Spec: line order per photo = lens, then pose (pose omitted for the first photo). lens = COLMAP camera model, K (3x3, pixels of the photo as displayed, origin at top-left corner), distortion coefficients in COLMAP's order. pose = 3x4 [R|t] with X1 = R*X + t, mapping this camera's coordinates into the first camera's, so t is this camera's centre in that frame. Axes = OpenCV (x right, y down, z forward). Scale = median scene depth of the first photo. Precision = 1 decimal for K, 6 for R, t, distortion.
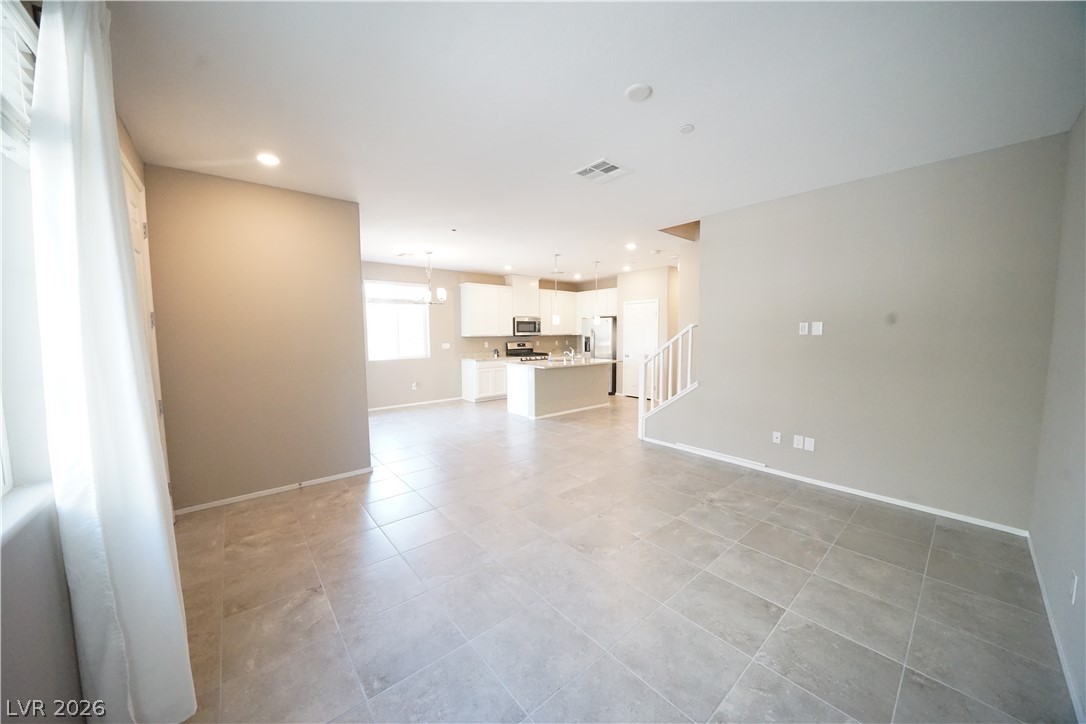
lens RADIAL K [[374.8, 0, 540.5], [0, 374.8, 363.6], [0, 0, 1]] dist [-0.027092, 0.003191]
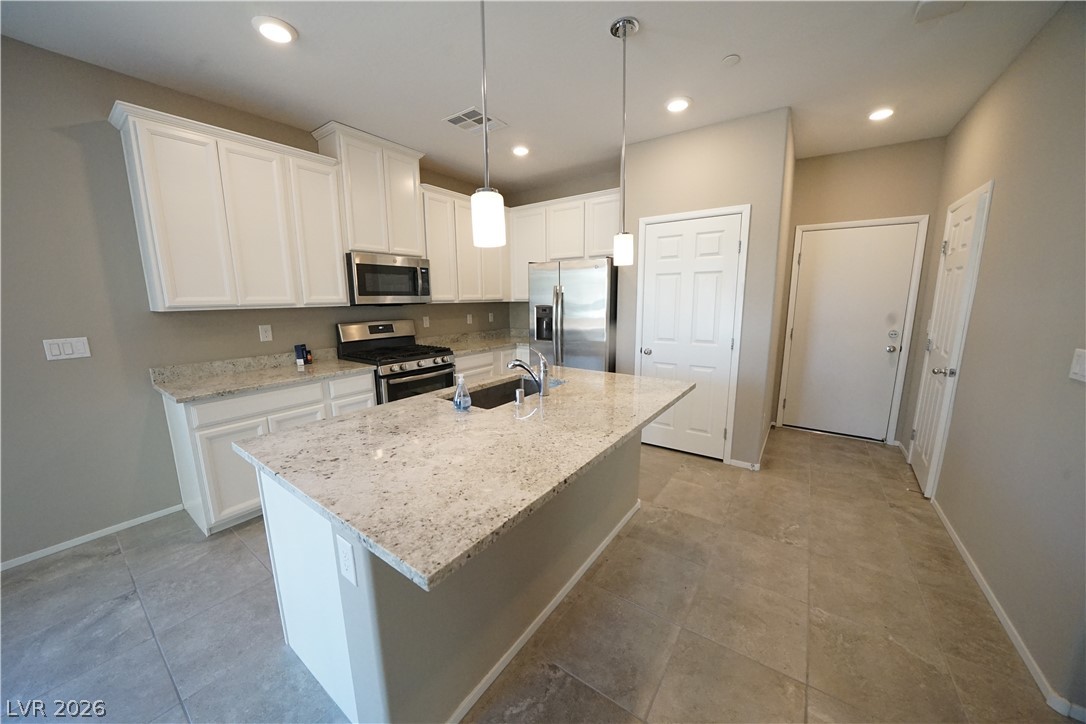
lens RADIAL K [[374.8, 0, 535.4], [0, 374.8, 363.3], [0, 0, 1]] dist [-0.027092, 0.003191]
pose [[0.969927, -0.043810, 0.239421, 0.011096], [0.022036, 0.995434, 0.092875, -0.051559], [-0.242397, -0.084806, 0.966464, 0.649726]]
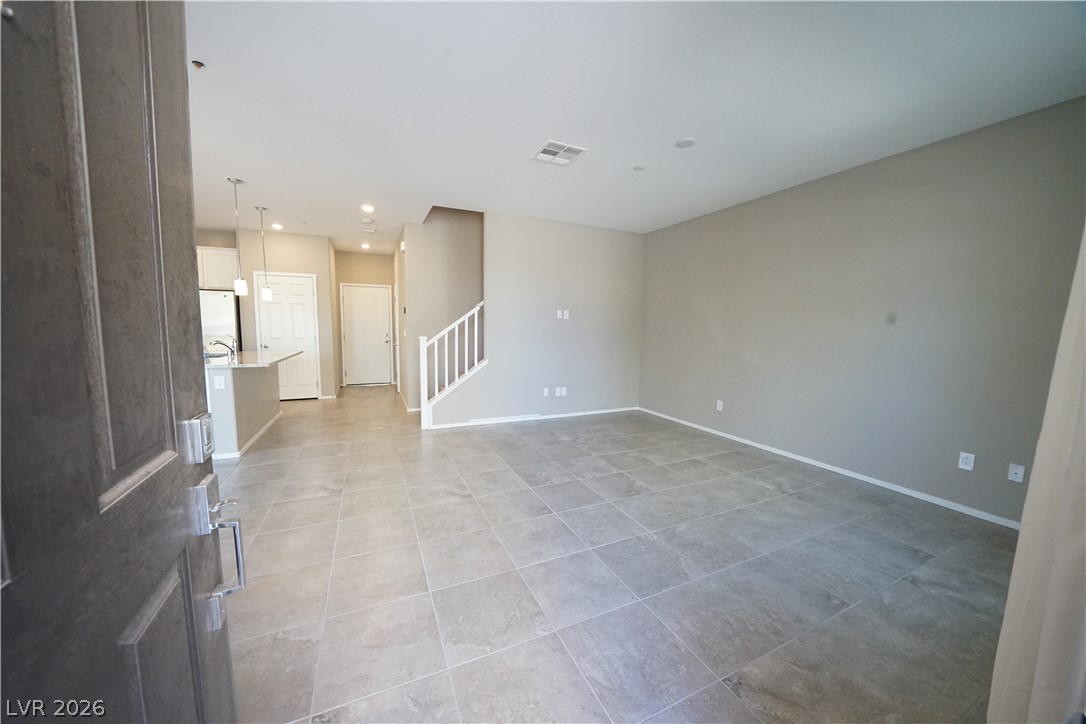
lens RADIAL K [[374.8, 0, 541.2], [0, 374.8, 364.5], [0, 0, 1]] dist [-0.027092, 0.003191]
pose [[0.262779, -0.087201, 0.960907, -0.336713], [0.063075, 0.995330, 0.073076, -0.004090], [-0.962792, 0.041406, 0.267052, 0.300651]]
